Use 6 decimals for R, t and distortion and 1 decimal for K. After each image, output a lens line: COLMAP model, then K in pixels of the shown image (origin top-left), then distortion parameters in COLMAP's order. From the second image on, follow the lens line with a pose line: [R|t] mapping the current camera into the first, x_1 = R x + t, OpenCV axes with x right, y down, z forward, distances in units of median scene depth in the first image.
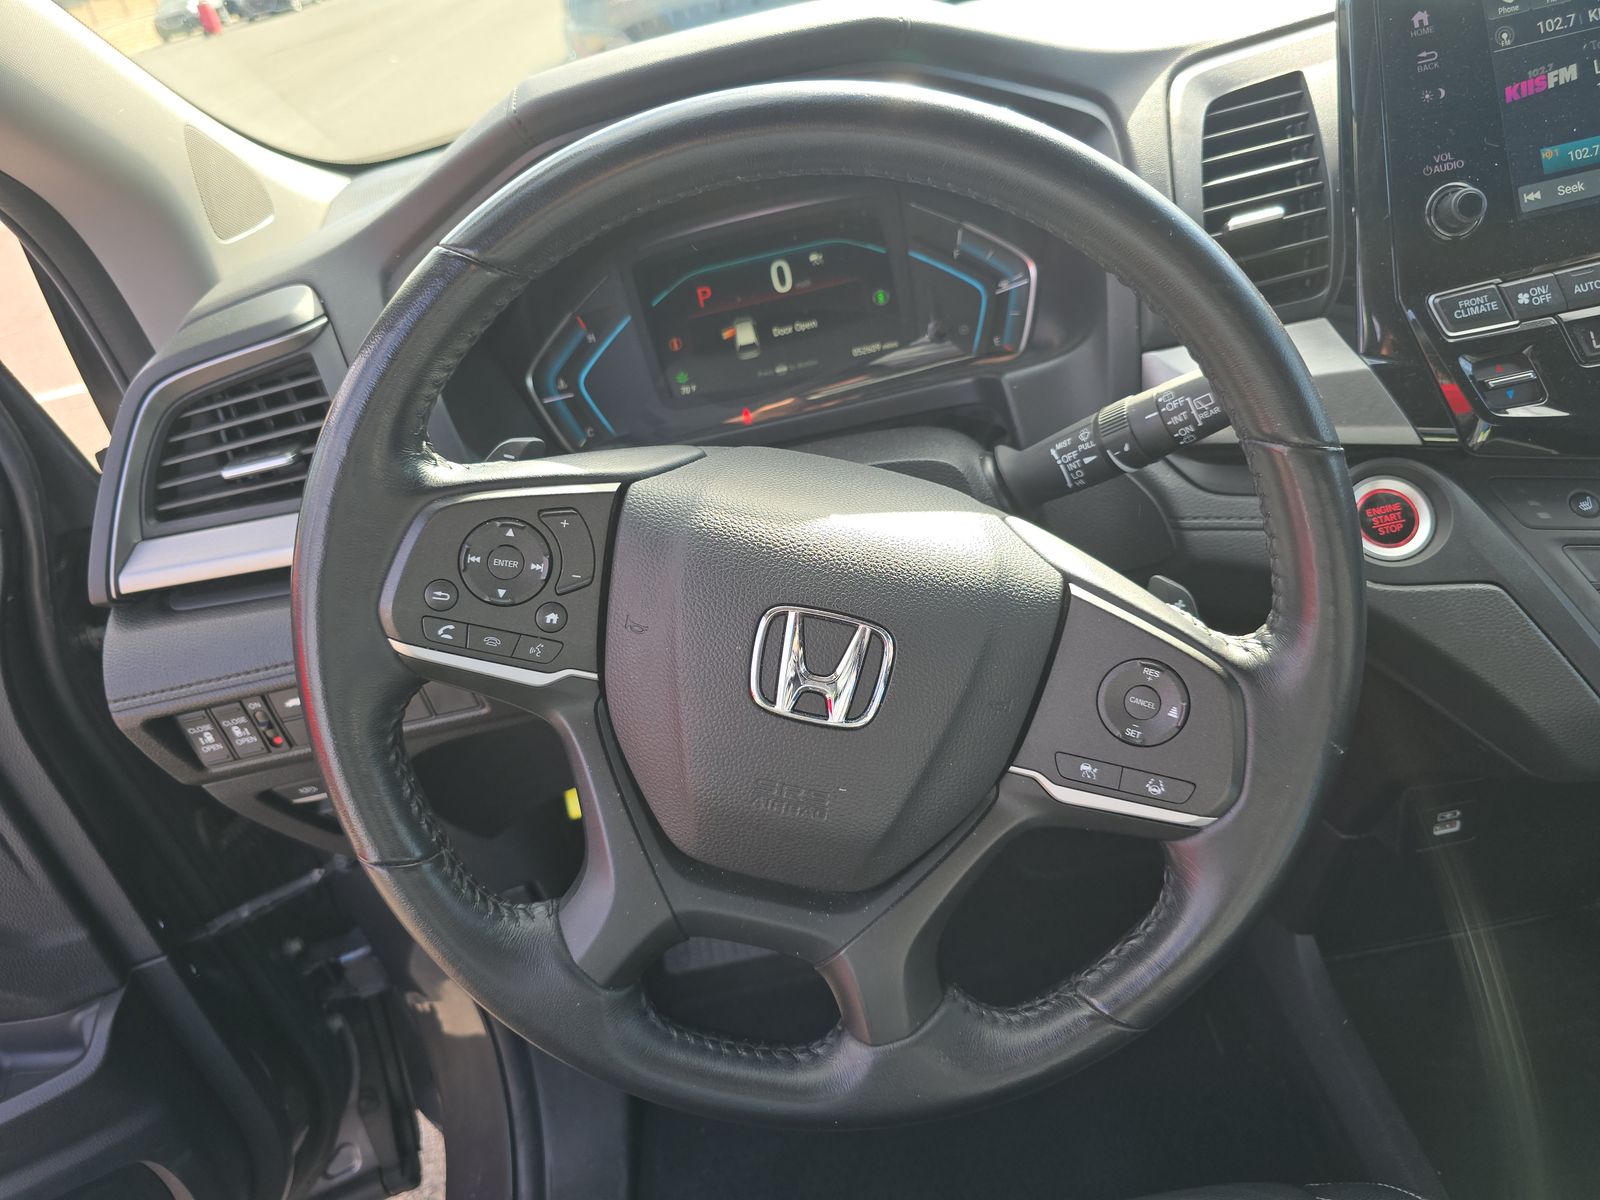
lens RADIAL K [[1063.4, 0, 800.0], [0, 1063.4, 600.0], [0, 0, 1]] dist [0.044241, -0.026110]
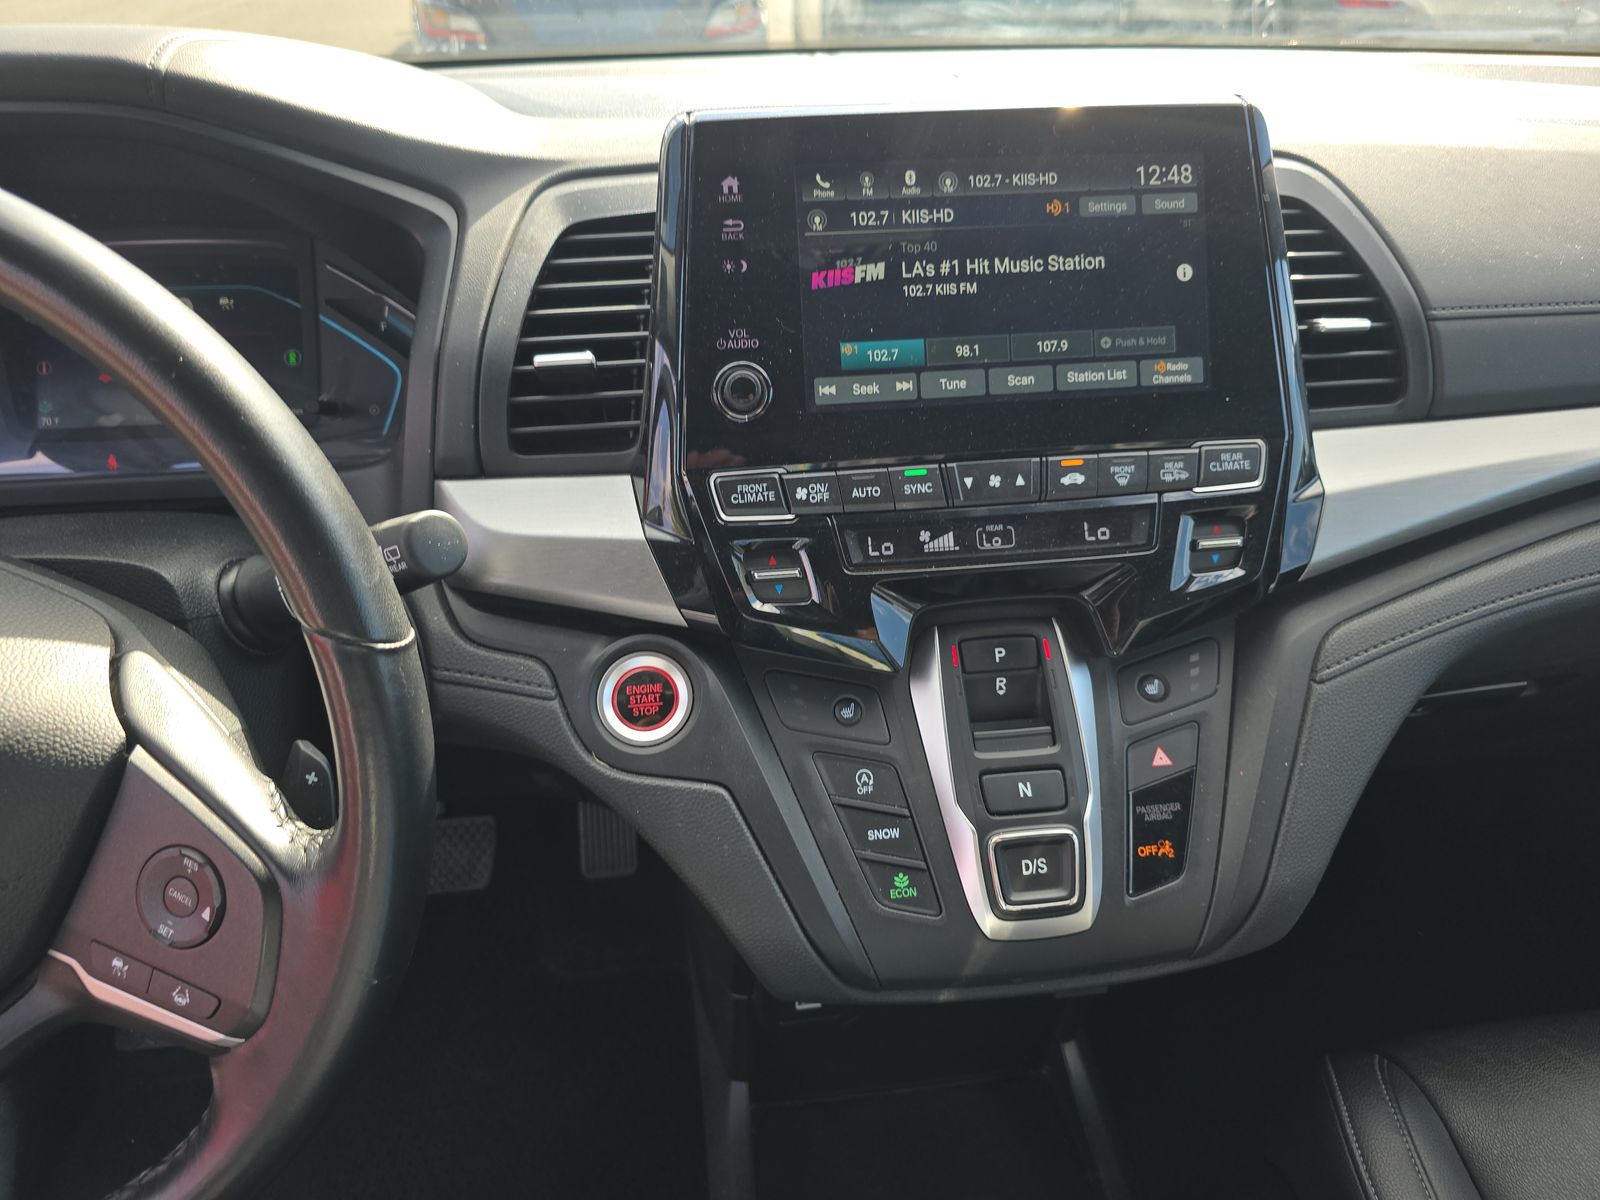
lens RADIAL K [[1031.9, 0, 799.9], [0, 1031.9, 612.8], [0, 0, 1]] dist [0.021835, -0.000262]
pose [[0.981829, 0.143969, 0.123634, 0.570278], [-0.143689, 0.989559, -0.011222, -0.163697], [-0.123959, -0.006746, 0.992264, 0.089865]]
